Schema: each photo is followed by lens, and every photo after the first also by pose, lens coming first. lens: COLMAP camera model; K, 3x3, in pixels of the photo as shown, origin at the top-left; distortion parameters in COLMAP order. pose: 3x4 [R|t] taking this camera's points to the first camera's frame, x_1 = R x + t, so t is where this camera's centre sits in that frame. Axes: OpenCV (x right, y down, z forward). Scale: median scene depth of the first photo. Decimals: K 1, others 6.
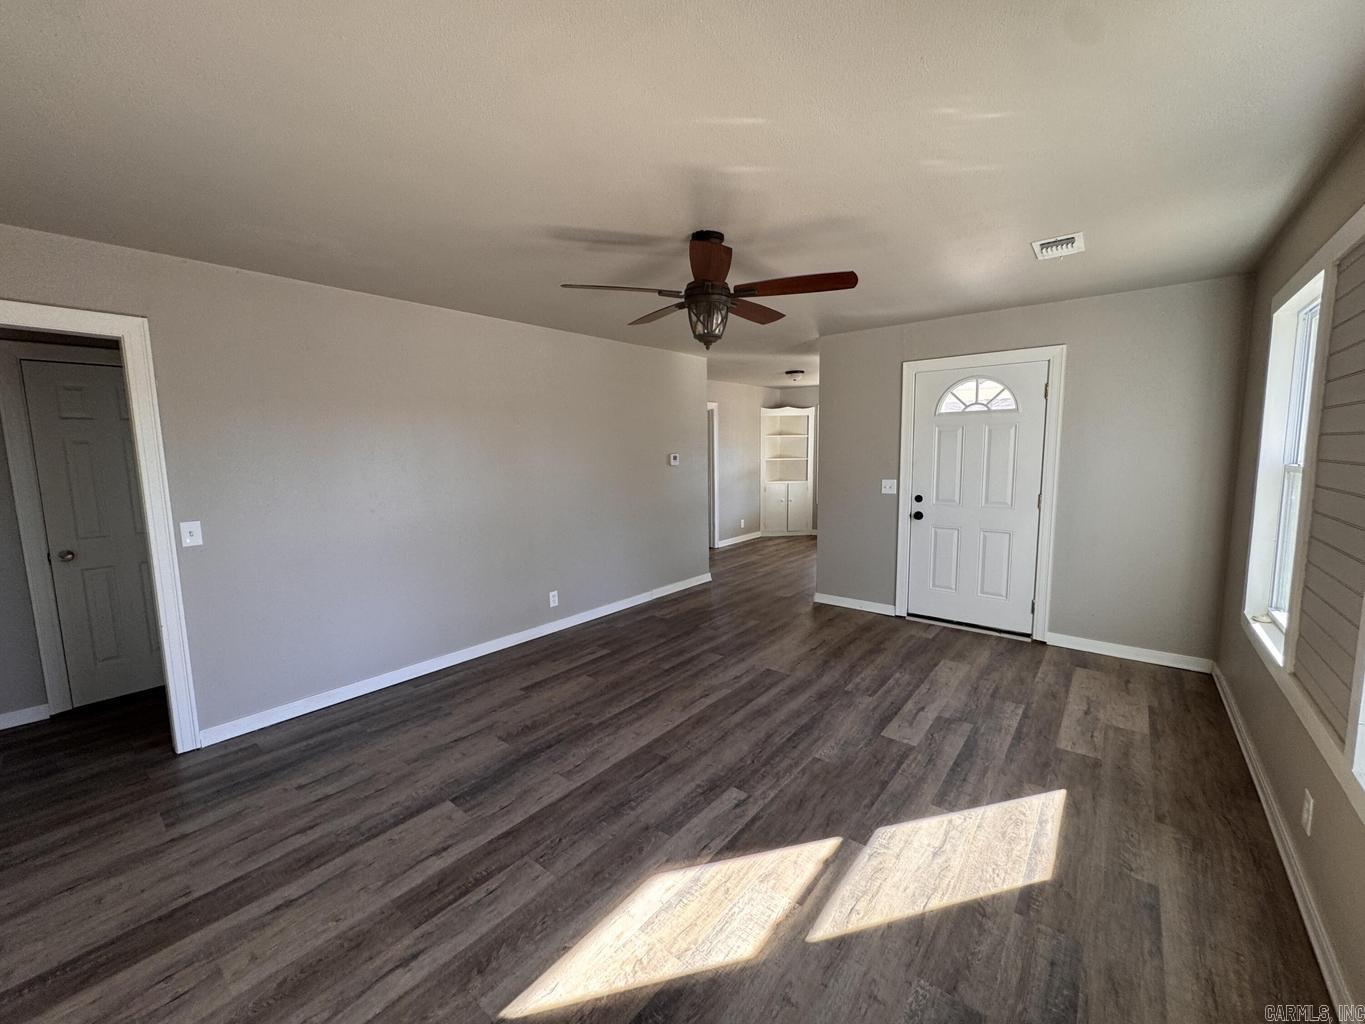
lens RADIAL K [[543.7, 0, 680.8], [0, 543.7, 510.5], [0, 0, 1]] dist [-0.004384, 0.001117]
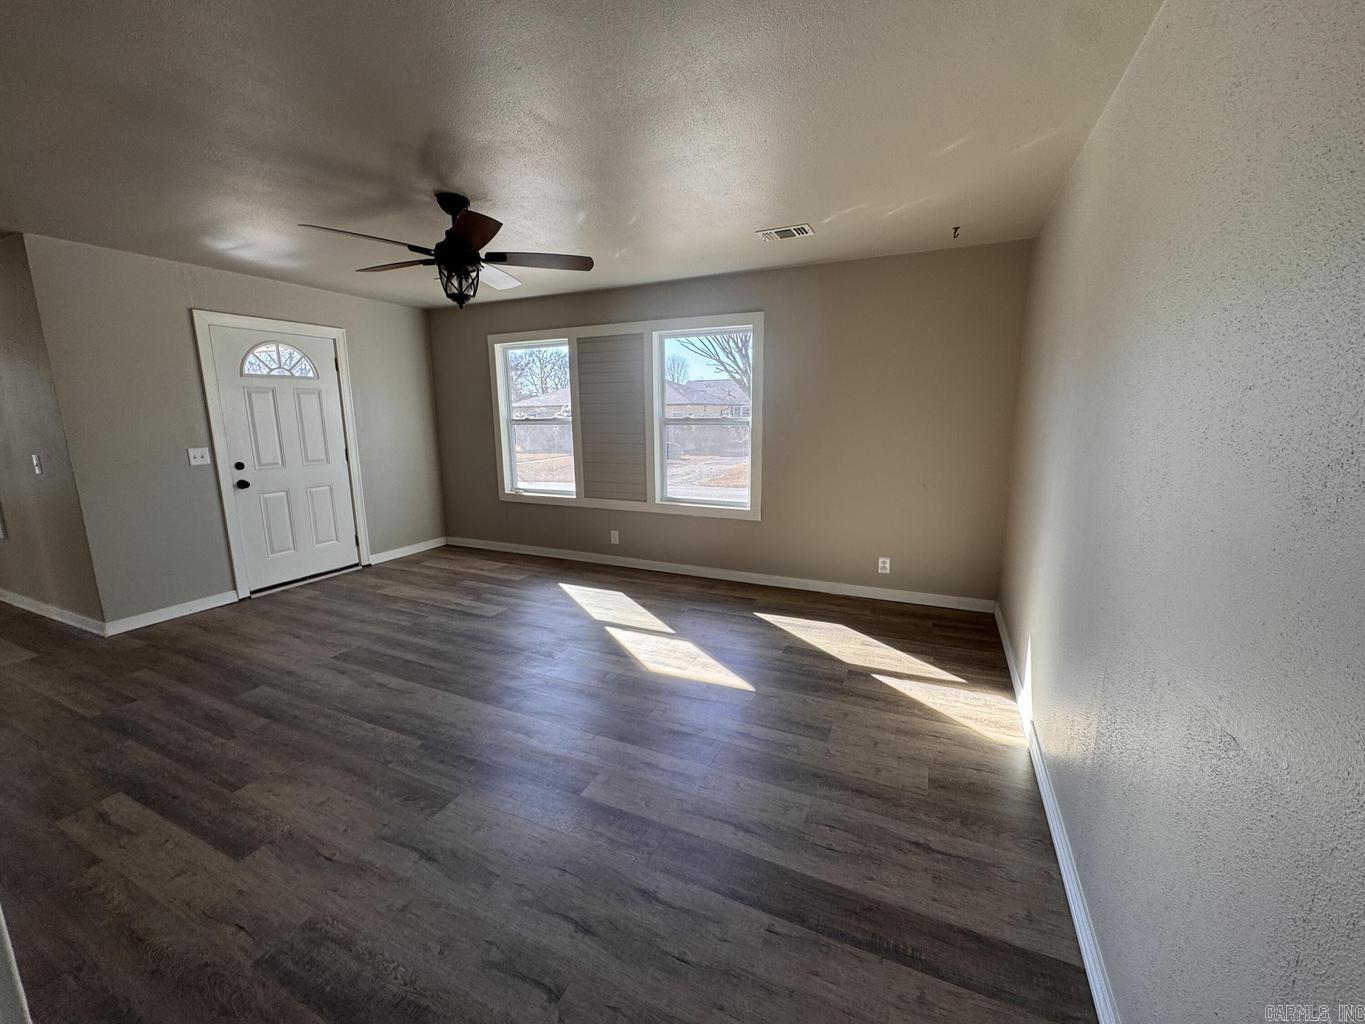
lens RADIAL K [[543.7, 0, 683.4], [0, 543.7, 510.2], [0, 0, 1]] dist [-0.004384, 0.001117]
pose [[-0.249827, -0.157572, 0.955383, -0.807514], [0.121014, 0.973854, 0.192263, -0.043588], [-0.960699, 0.163647, -0.224227, 0.624023]]
